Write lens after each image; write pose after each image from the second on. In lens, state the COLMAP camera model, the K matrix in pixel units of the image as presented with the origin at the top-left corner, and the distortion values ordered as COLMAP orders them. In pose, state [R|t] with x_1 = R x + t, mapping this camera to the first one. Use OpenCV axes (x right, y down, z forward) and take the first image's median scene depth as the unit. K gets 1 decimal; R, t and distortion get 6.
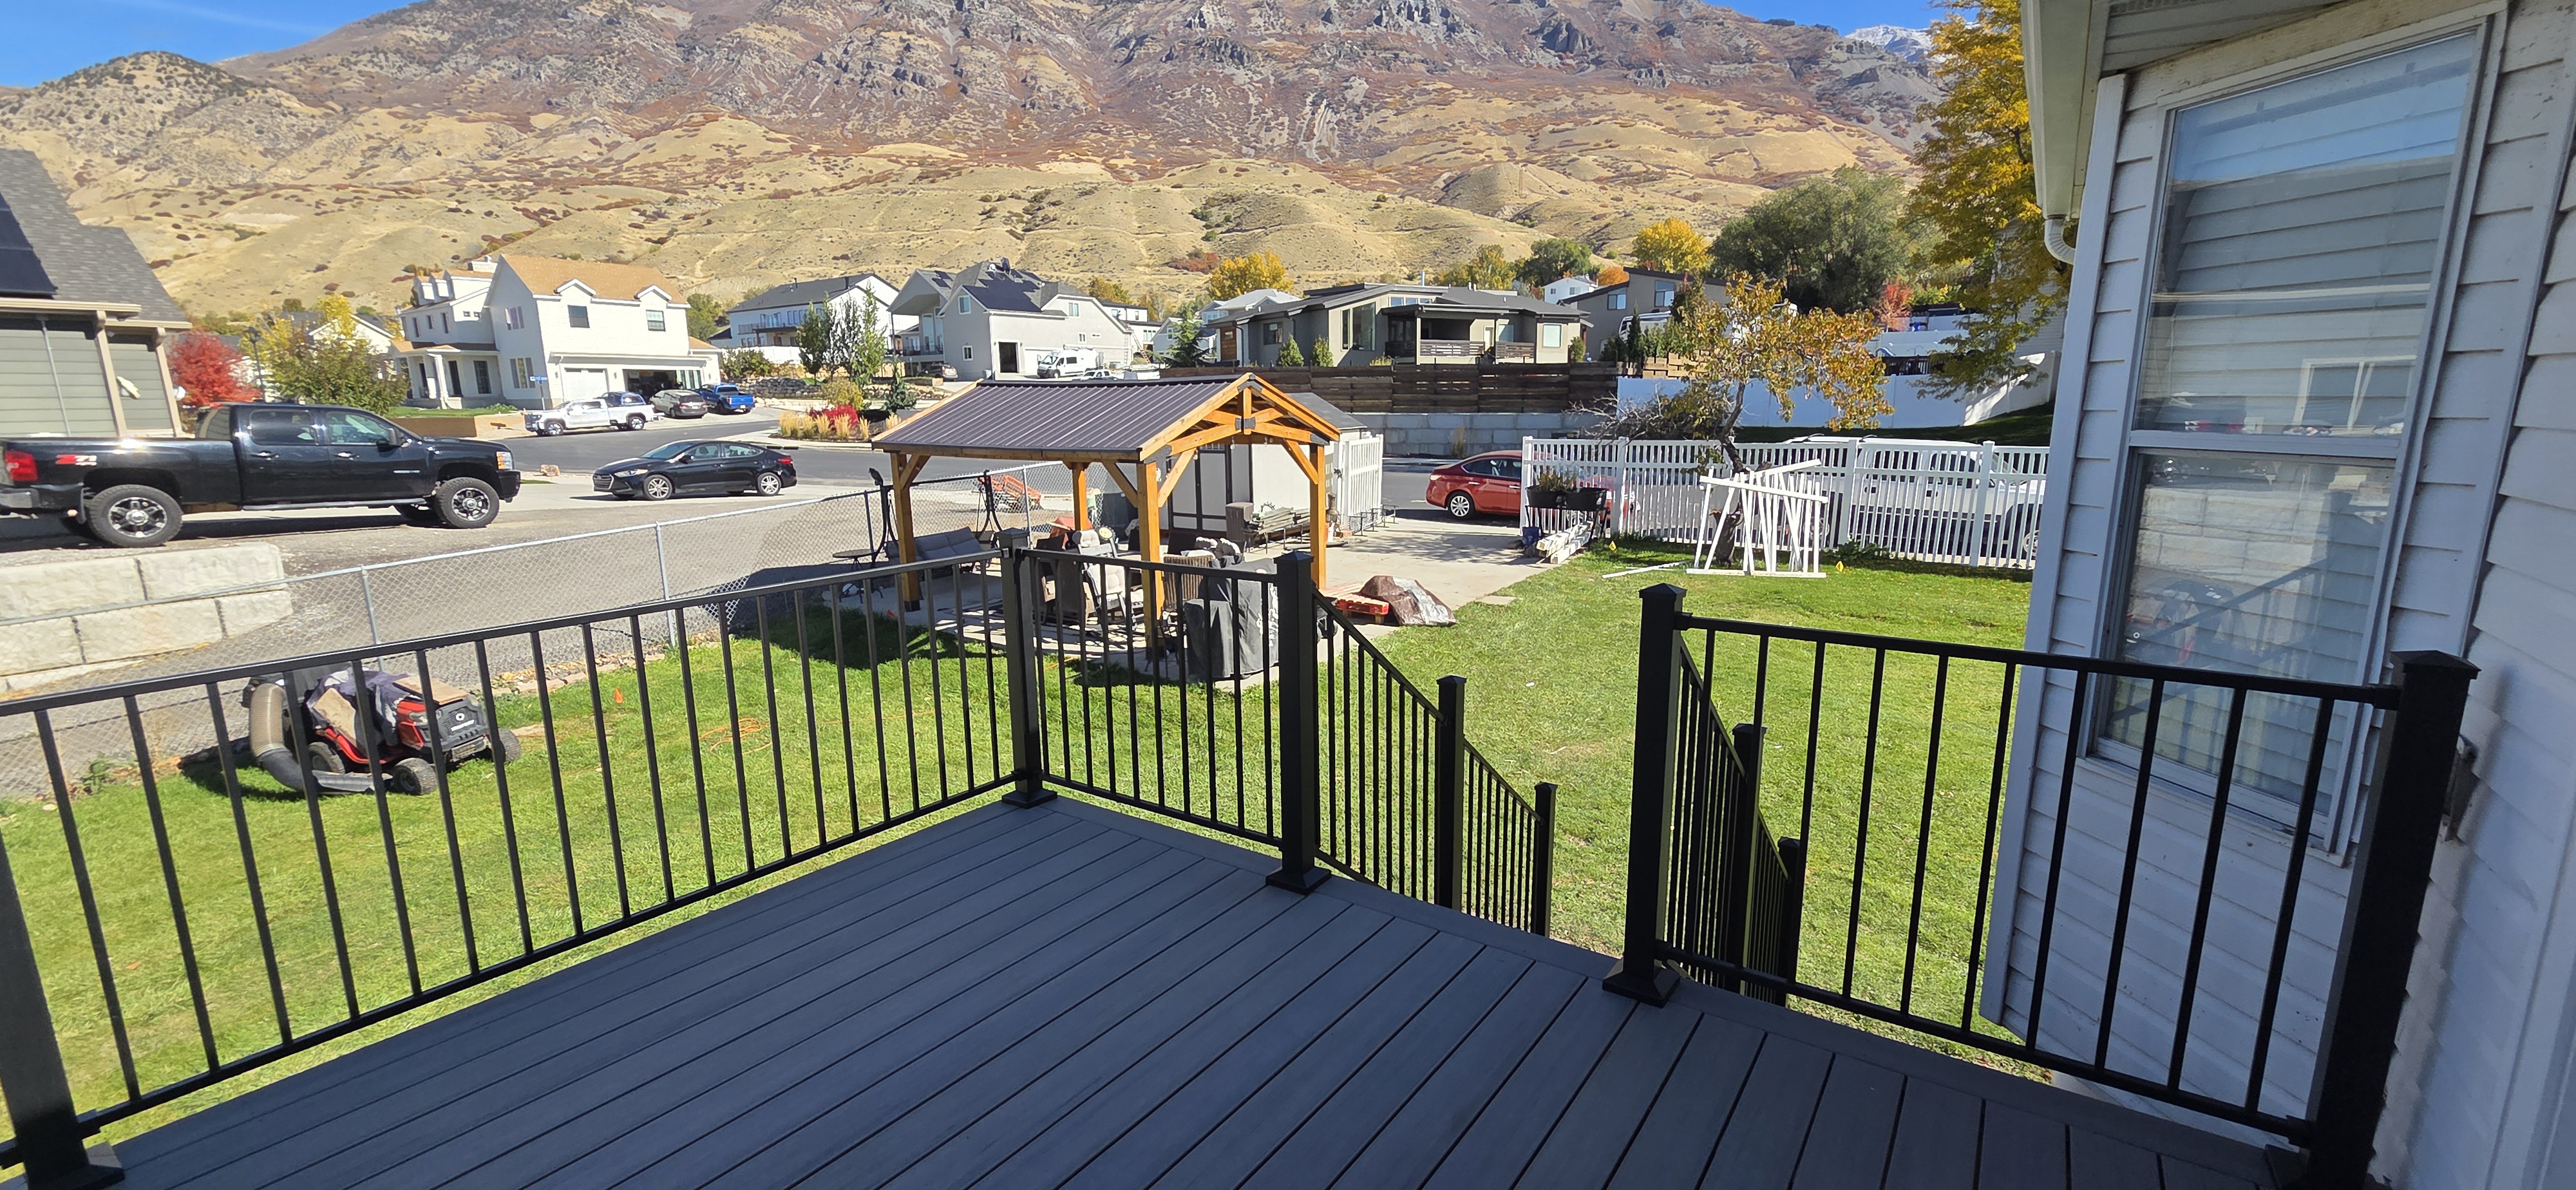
lens RADIAL K [[1062.5, 0, 1264.5], [0, 1062.5, 610.8], [0, 0, 1]] dist [0.009525, -0.002836]
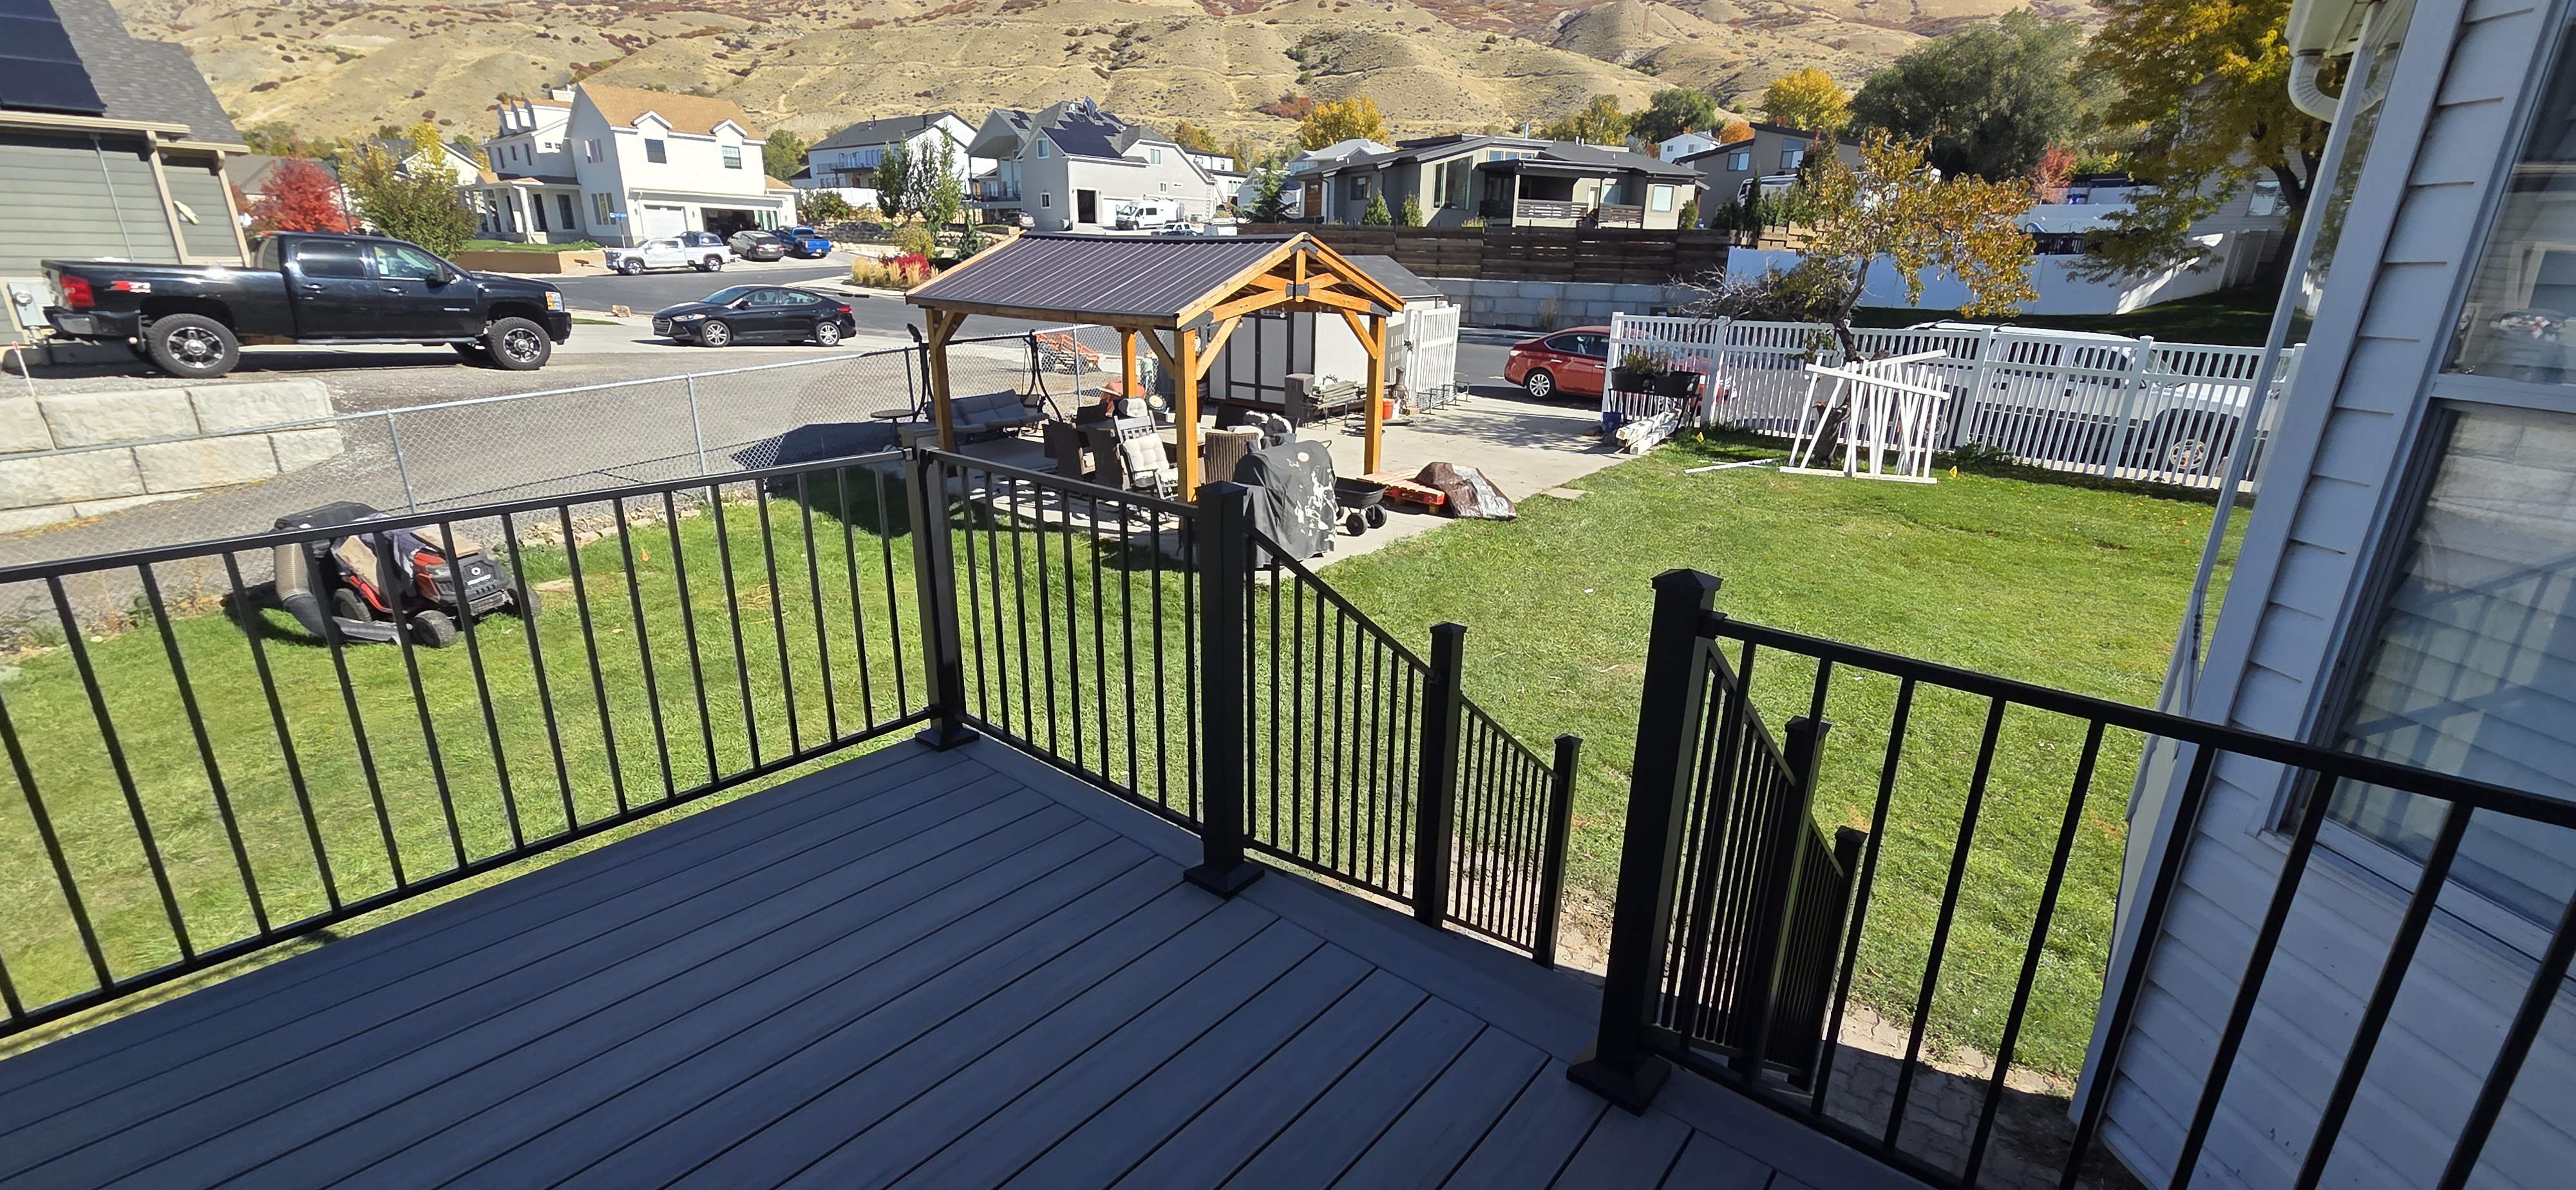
lens RADIAL K [[1062.5, 0, 1266.4], [0, 1062.5, 613.3], [0, 0, 1]] dist [0.009525, -0.002836]
pose [[0.996462, 0.053041, -0.065189, 0.017882], [-0.044418, 0.990875, 0.127256, -0.009196], [0.071344, -0.123910, 0.989725, 0.035023]]
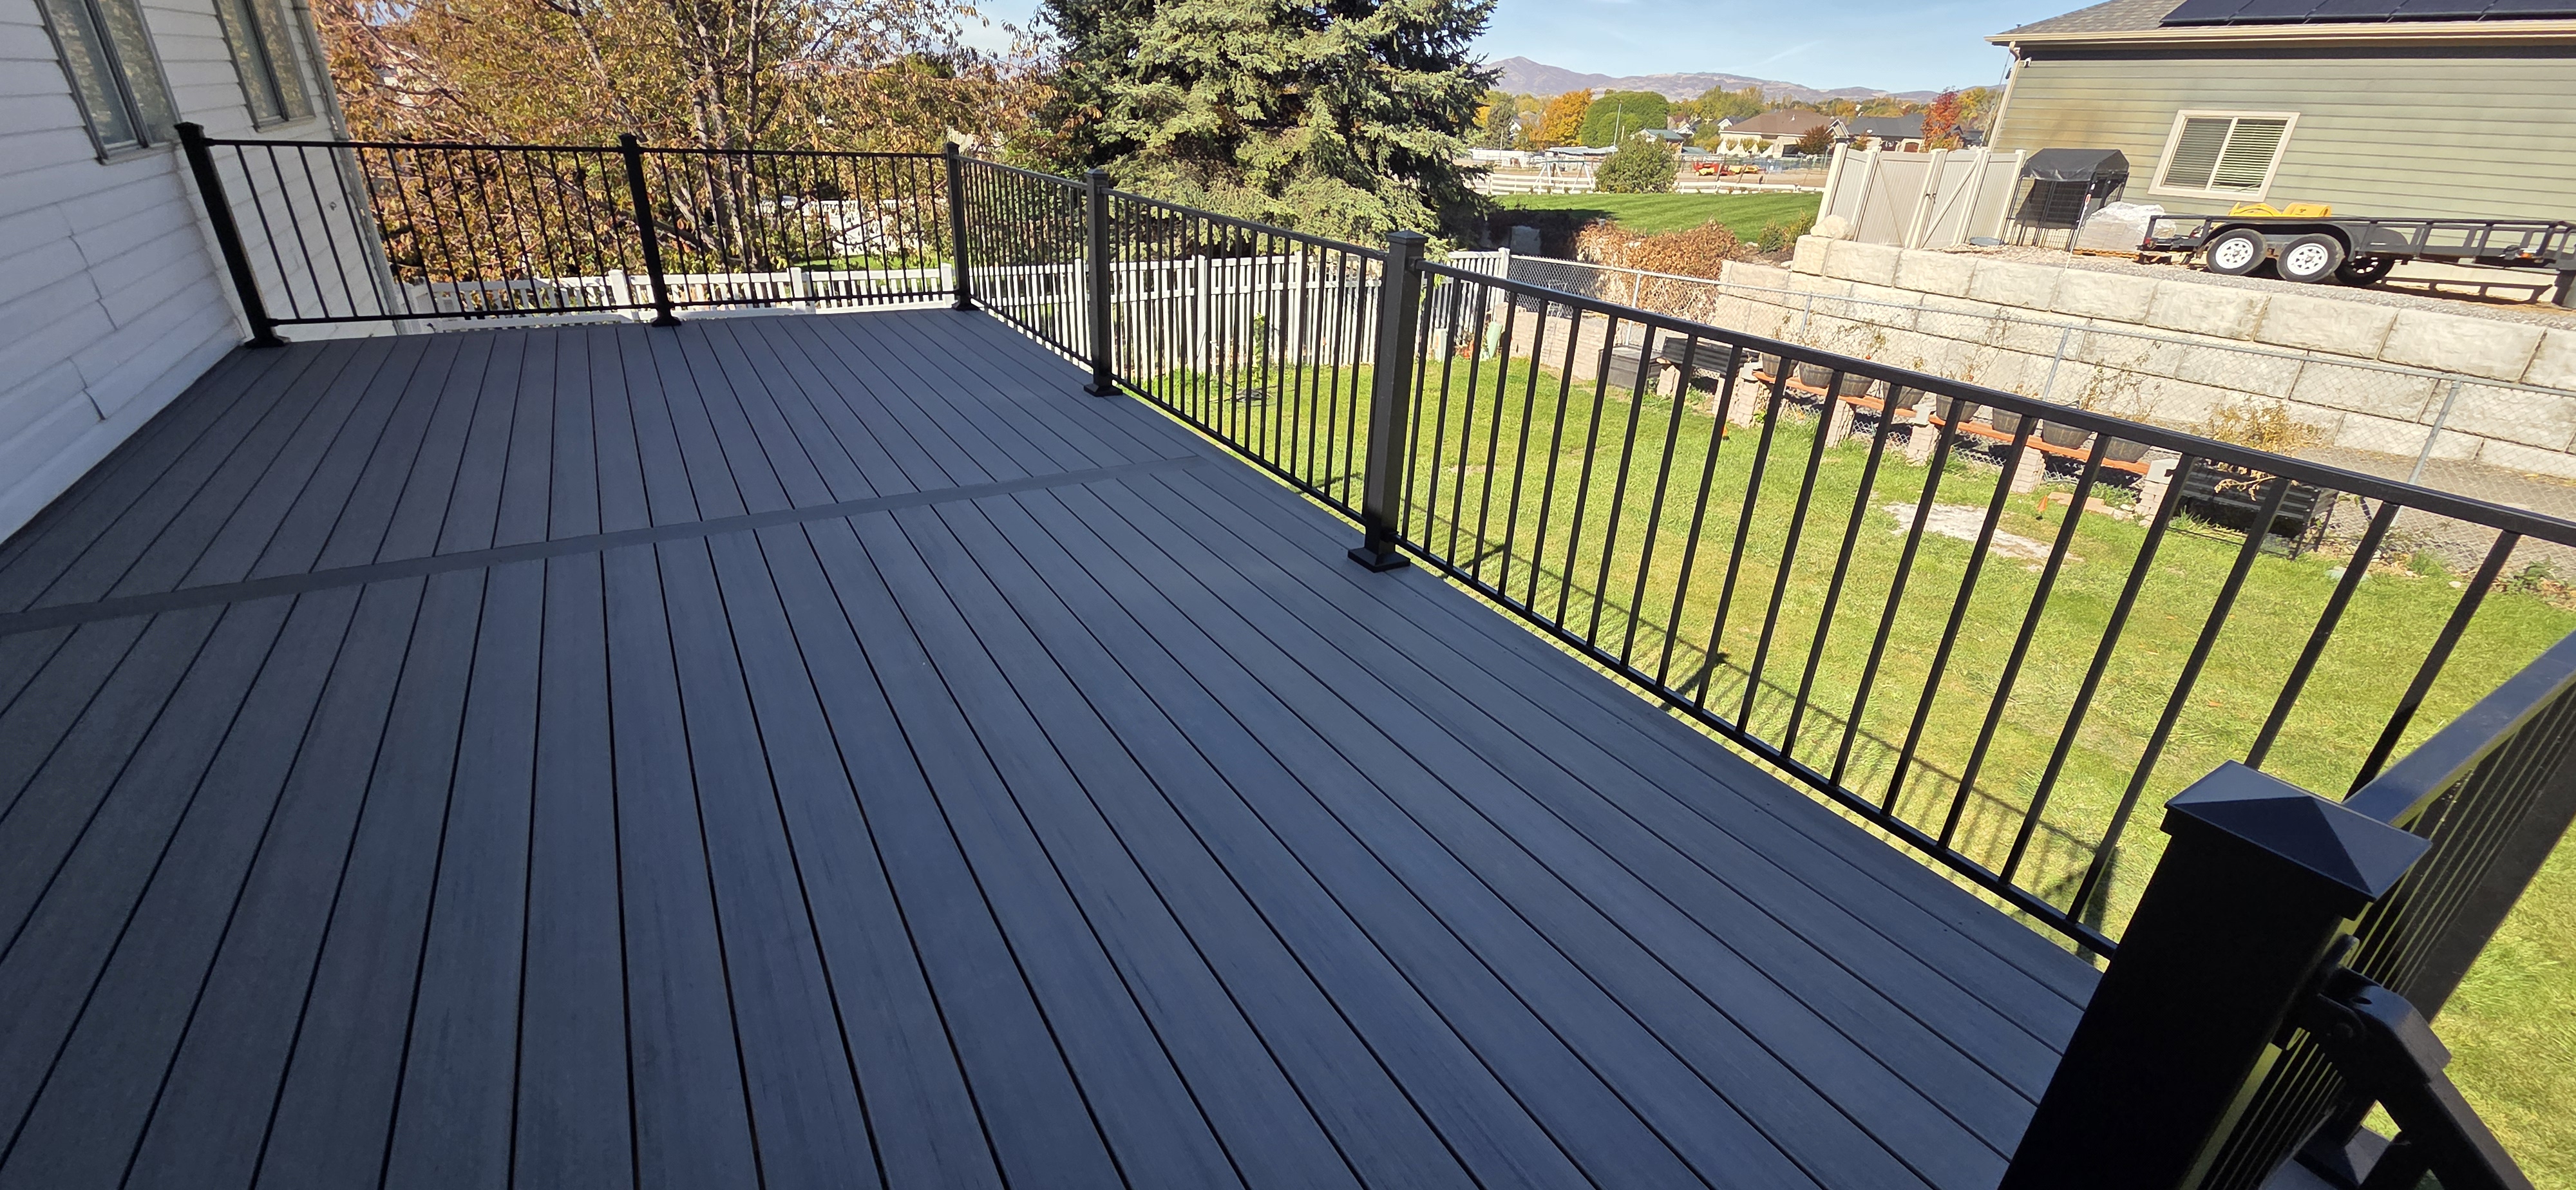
lens RADIAL K [[1062.5, 0, 1297.3], [0, 1062.5, 592.5], [0, 0, 1]] dist [0.009525, -0.002836]
pose [[-0.382926, 0.383297, -0.840507, 0.038284], [-0.222740, 0.844702, 0.486688, -0.022305], [0.896523, 0.373580, -0.238083, 0.137981]]
